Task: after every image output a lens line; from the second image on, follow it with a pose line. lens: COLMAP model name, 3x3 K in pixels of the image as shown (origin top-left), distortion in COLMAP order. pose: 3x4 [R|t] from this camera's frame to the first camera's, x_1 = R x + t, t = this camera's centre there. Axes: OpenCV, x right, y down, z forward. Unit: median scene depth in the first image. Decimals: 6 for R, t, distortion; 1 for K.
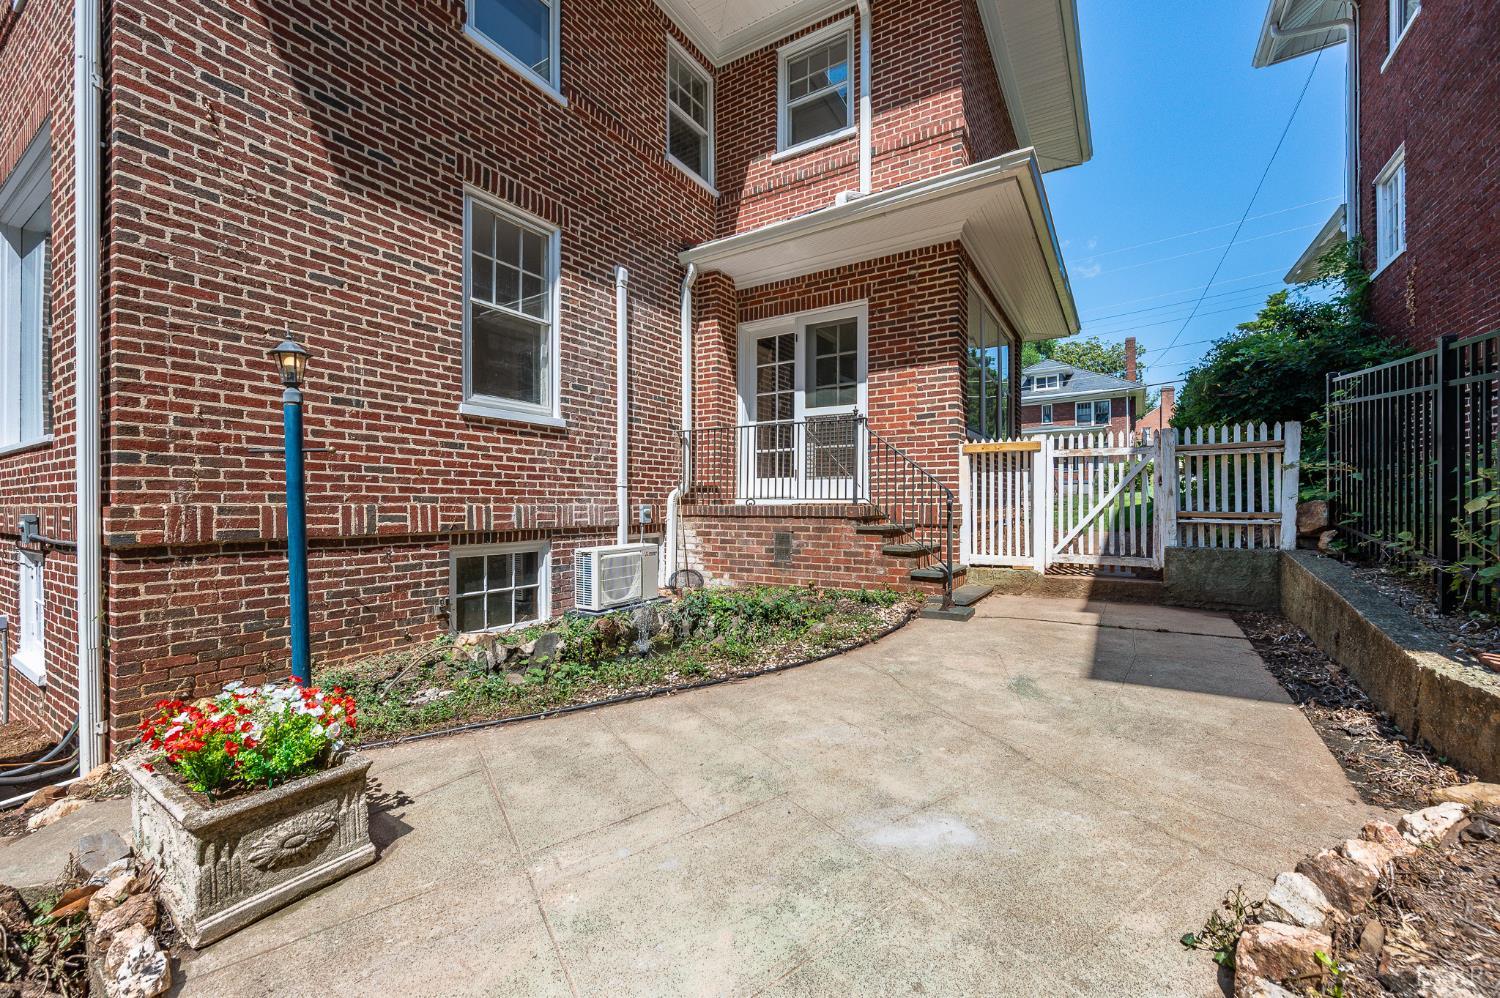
lens RADIAL K [[601.2, 0, 754.1], [0, 601.2, 514.0], [0, 0, 1]] dist [-0.000281, -0.000298]
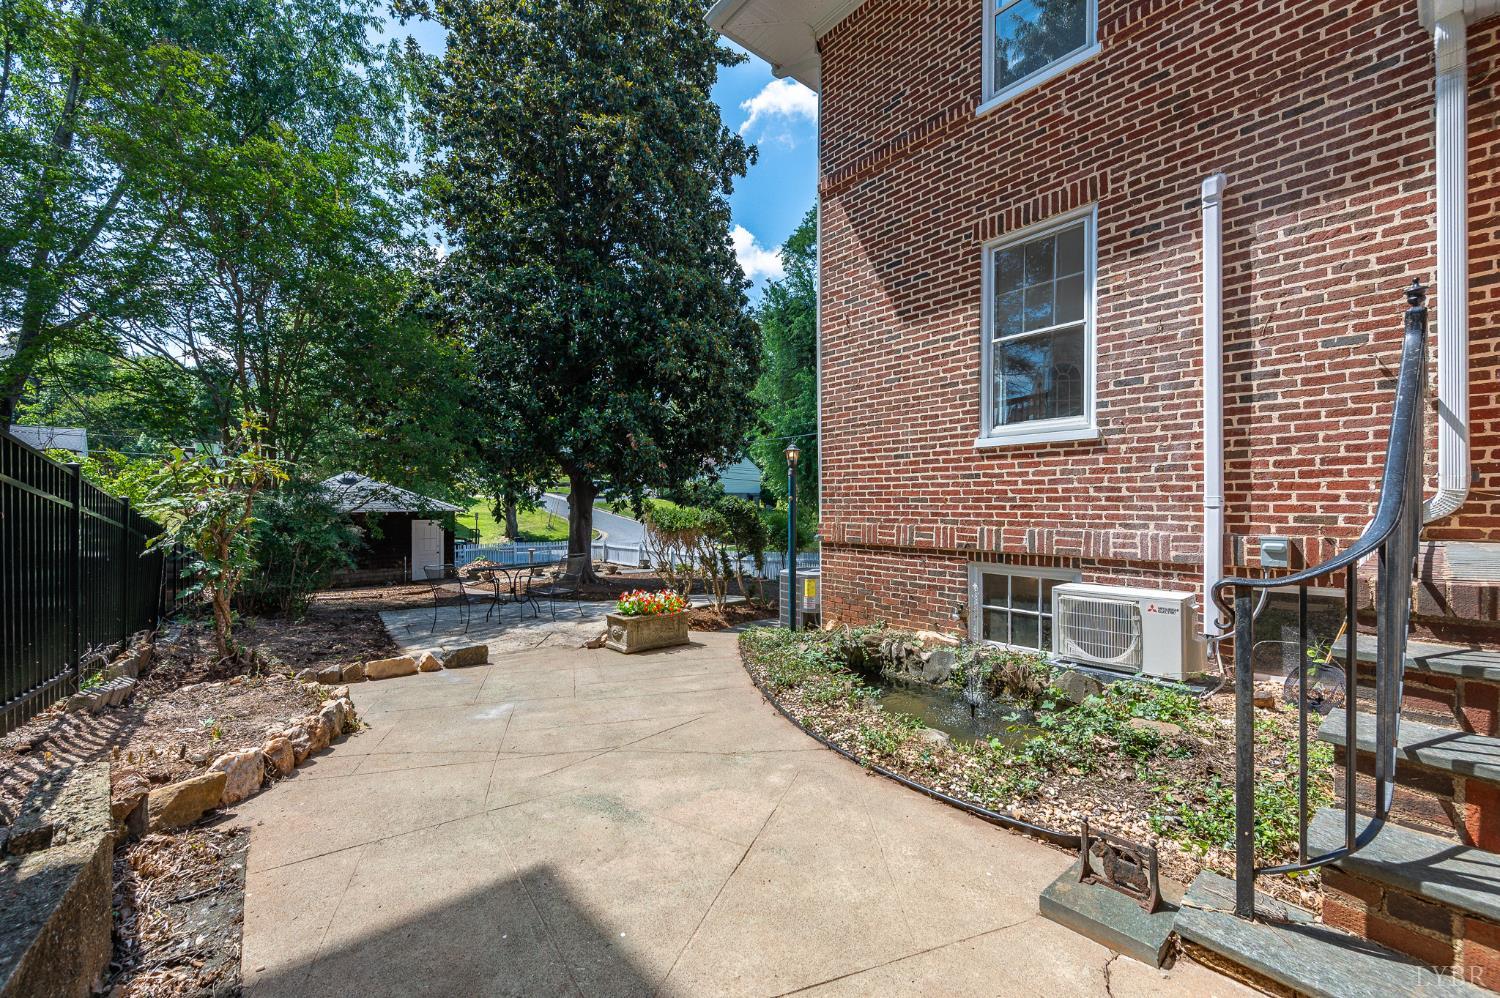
lens RADIAL K [[601.2, 0, 741.4], [0, 601.2, 499.3], [0, 0, 1]] dist [-0.000281, -0.000298]
pose [[-0.317288, 0.002558, -0.948326, 0.736844], [-0.003732, 0.999985, 0.003946, -0.070053], [0.948322, 0.004791, -0.317274, 0.923824]]
